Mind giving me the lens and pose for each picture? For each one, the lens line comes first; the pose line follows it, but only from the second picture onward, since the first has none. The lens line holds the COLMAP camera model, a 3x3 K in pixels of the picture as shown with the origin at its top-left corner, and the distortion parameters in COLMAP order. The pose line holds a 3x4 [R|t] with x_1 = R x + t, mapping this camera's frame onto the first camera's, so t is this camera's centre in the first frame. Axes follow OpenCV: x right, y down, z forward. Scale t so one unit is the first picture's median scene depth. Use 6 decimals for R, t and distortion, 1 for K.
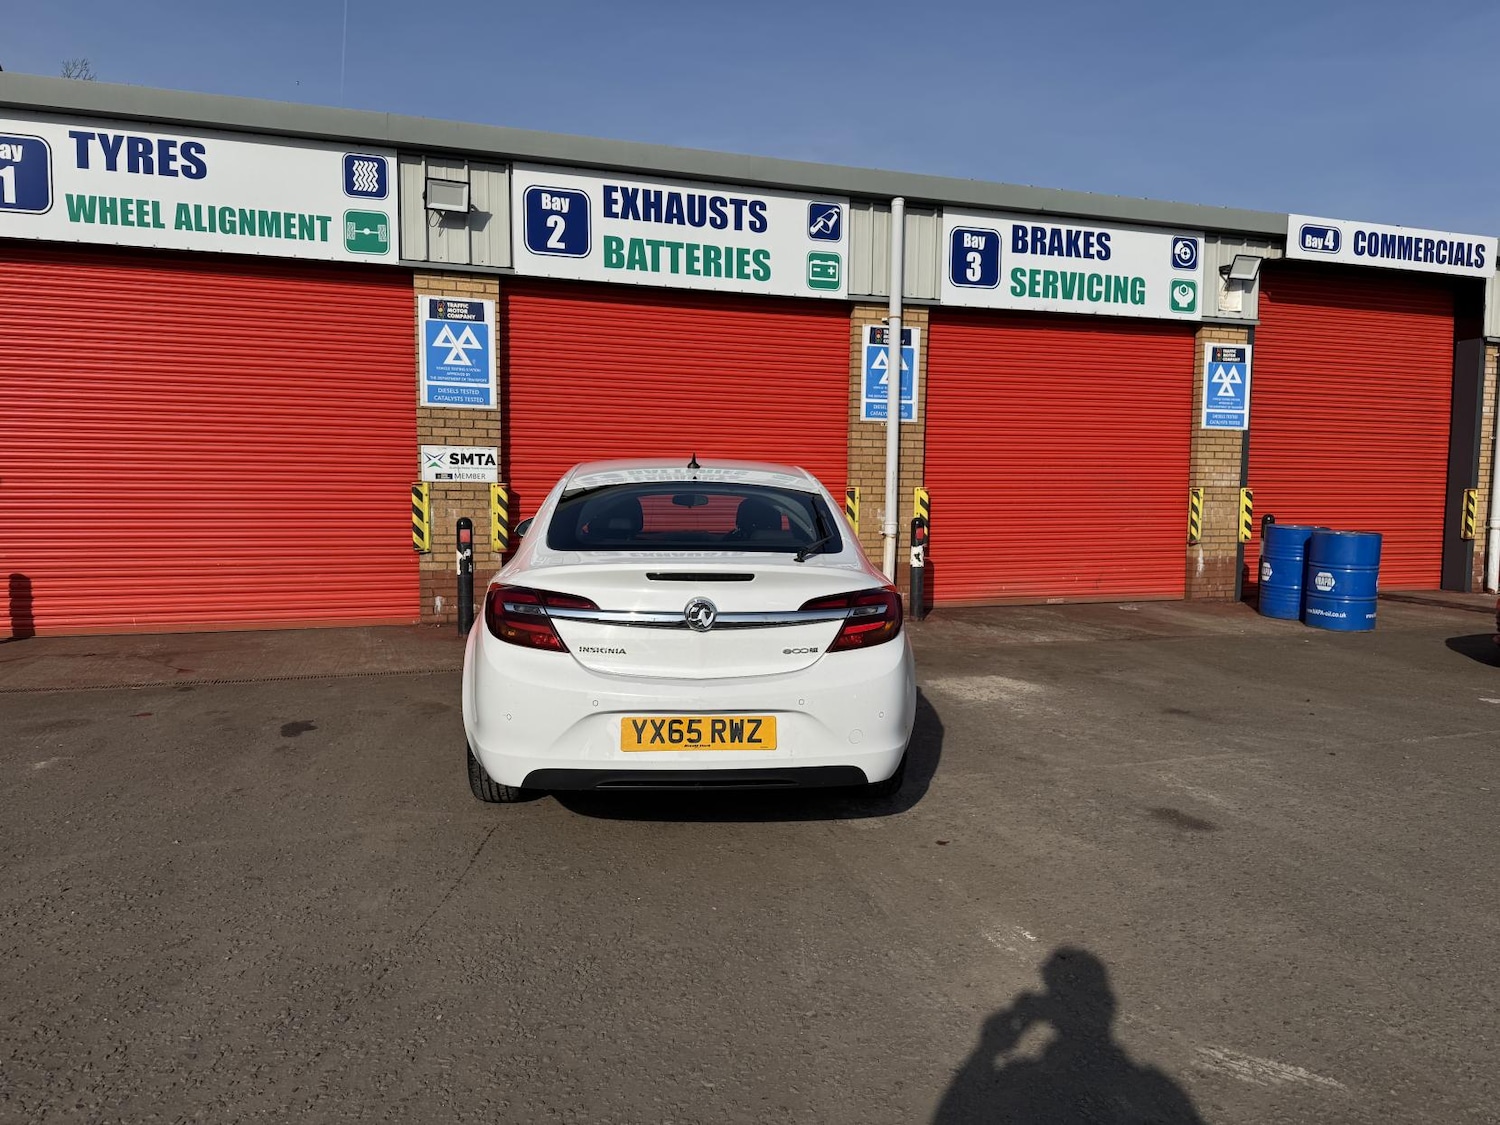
lens RADIAL K [[1065.5, 0, 759.8], [0, 1065.5, 565.2], [0, 0, 1]] dist [0.236558, -0.451837]
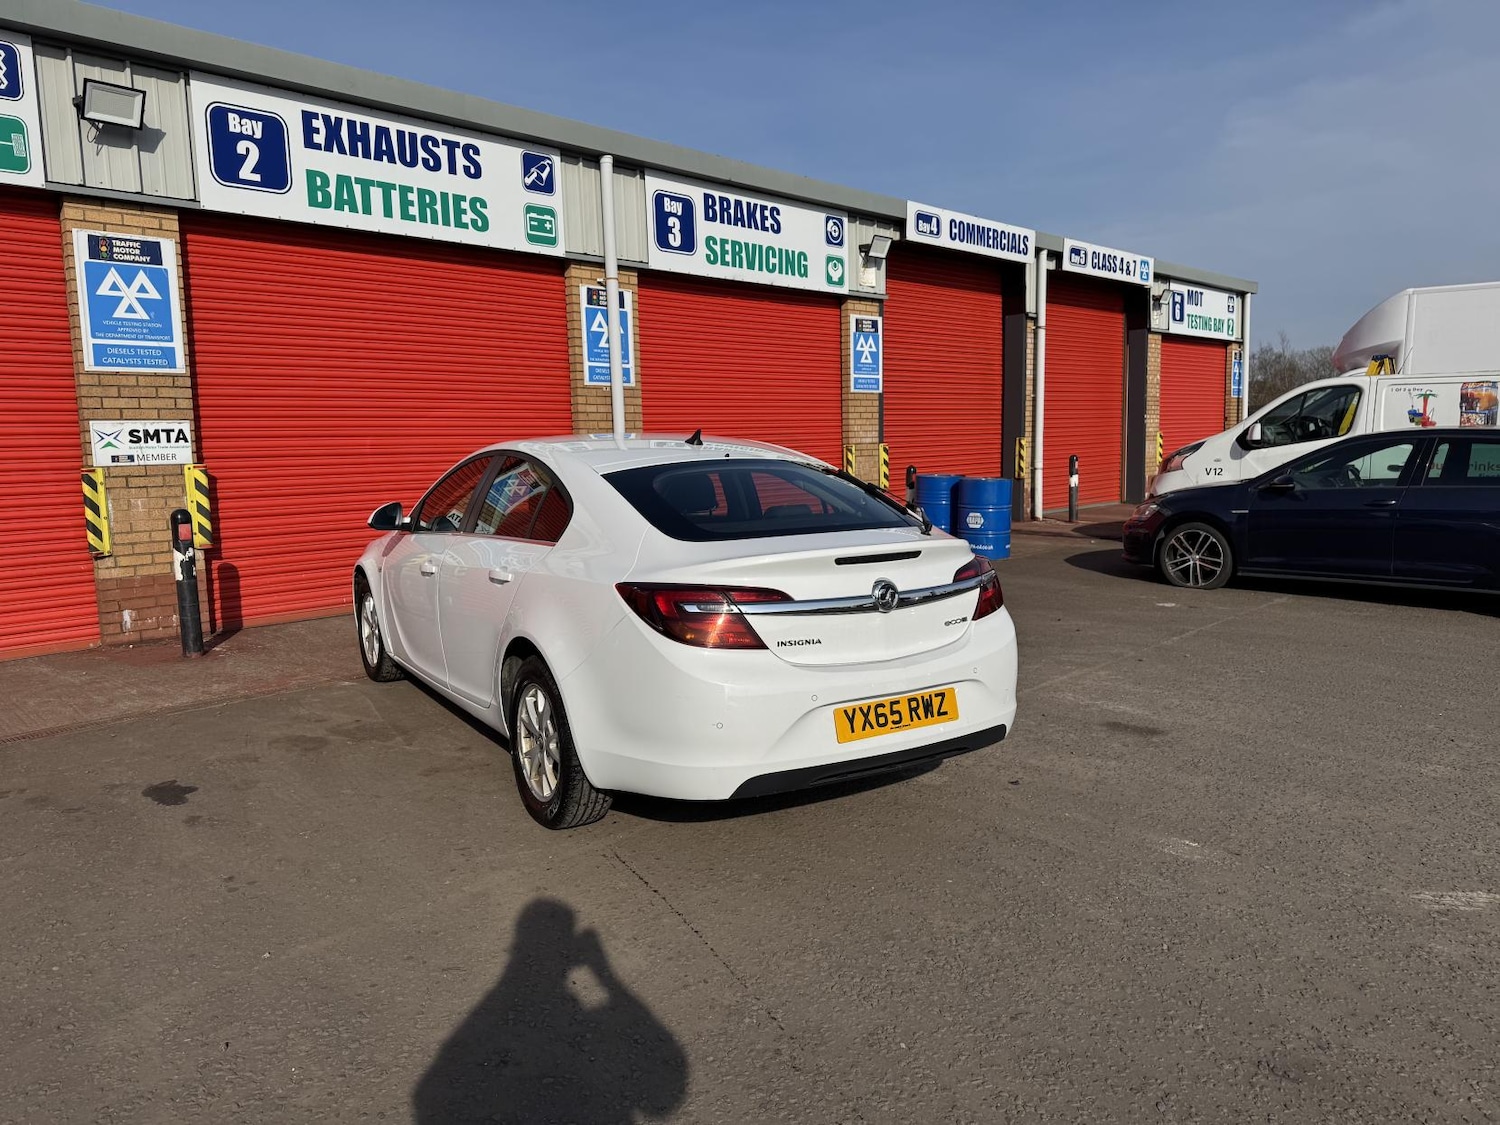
lens RADIAL K [[1077.5, 0, 752.4], [0, 1077.5, 564.2], [0, 0, 1]] dist [0.103577, -0.116351]
pose [[0.888787, -0.082433, 0.450847, -0.240494], [0.065276, 0.996432, 0.053505, -0.017210], [-0.453648, -0.018125, 0.890996, 0.066541]]
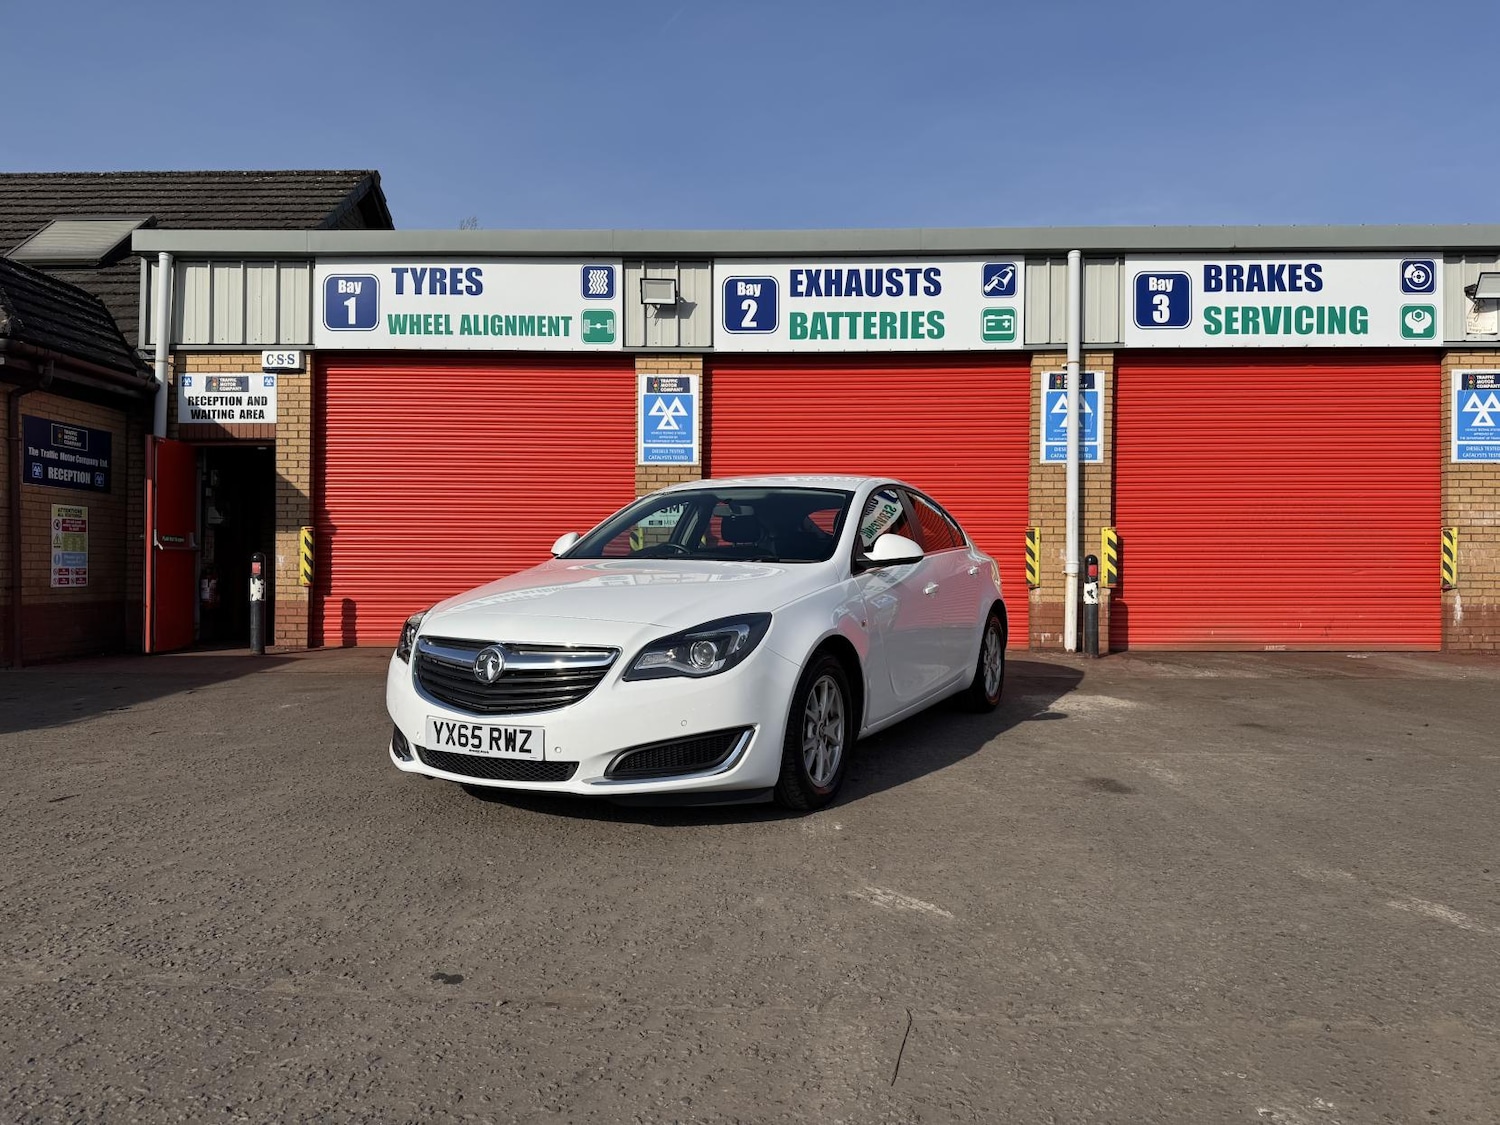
lens RADIAL K [[1075.1, 0, 758.7], [0, 1075.1, 563.4], [0, 0, 1]] dist [0.144700, -0.171627]
pose [[0.940248, -0.006008, -0.340437, 0.208963], [-0.019758, 0.997197, -0.072166, 0.044177], [0.339916, 0.074581, 0.937494, -0.063845]]
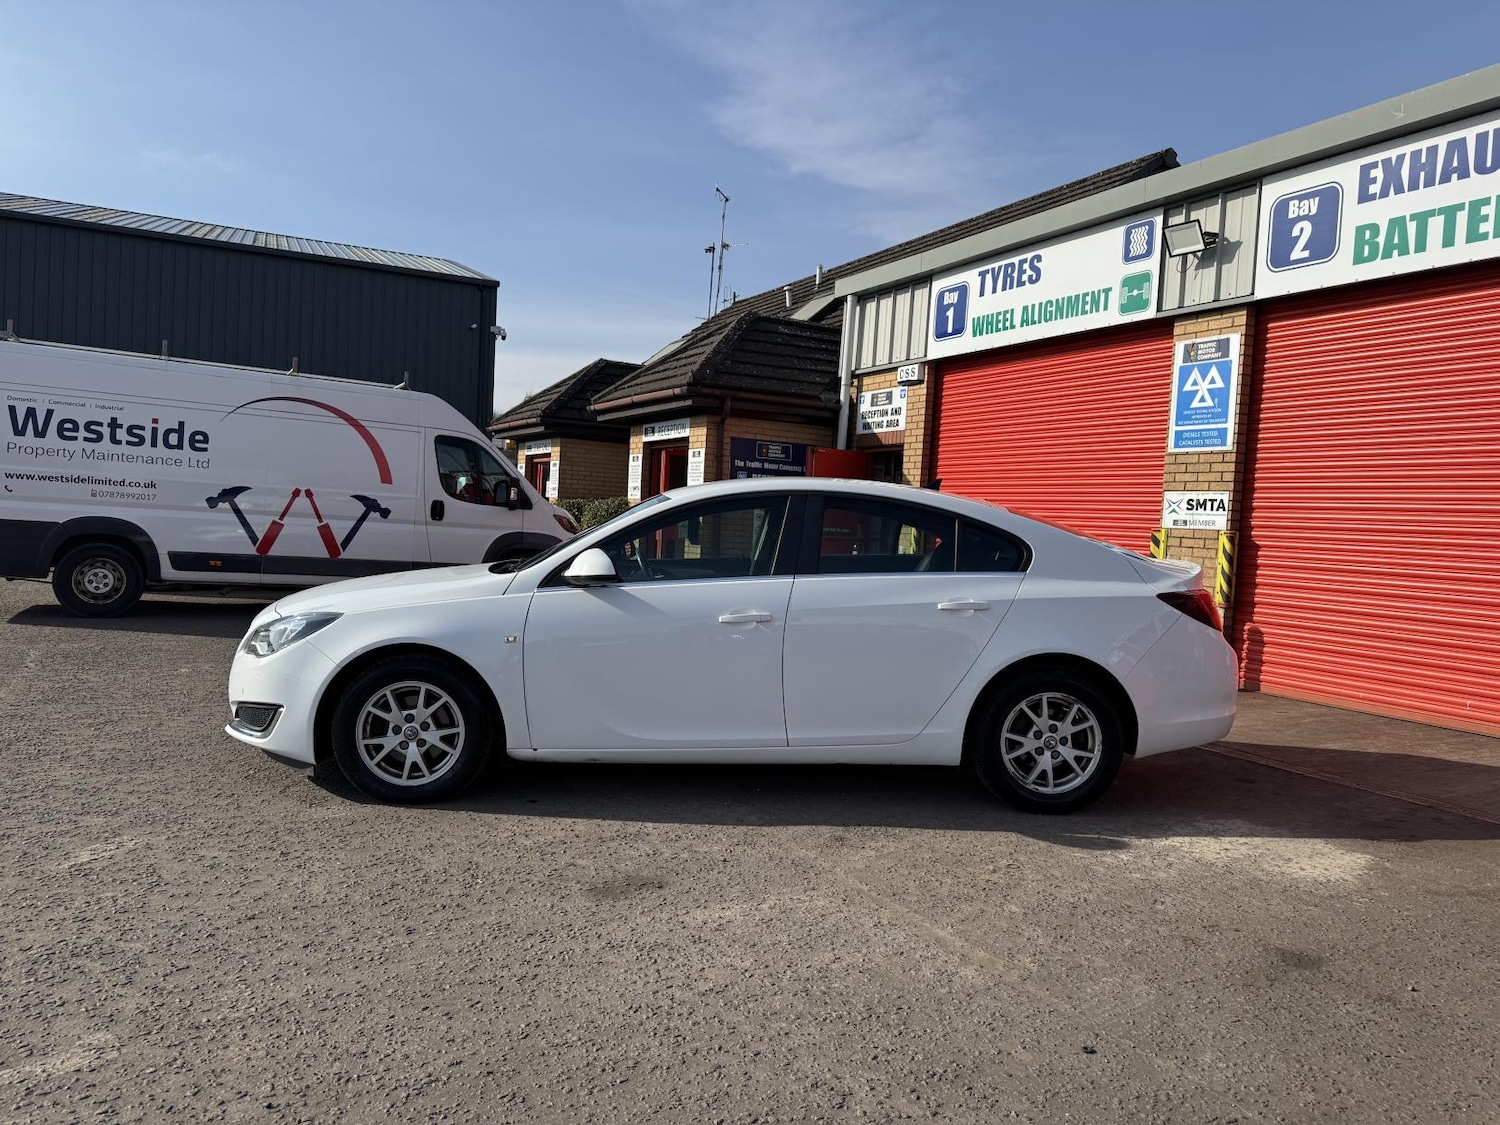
lens RADIAL K [[1072.6, 0, 721.5], [0, 1072.6, 569.4], [0, 0, 1]] dist [0.059744, -0.062325]
pose [[0.158425, 0.041432, -0.986501, 0.572820], [-0.119139, 0.992621, 0.022556, -0.013300], [0.980157, 0.113957, 0.162192, 0.428351]]
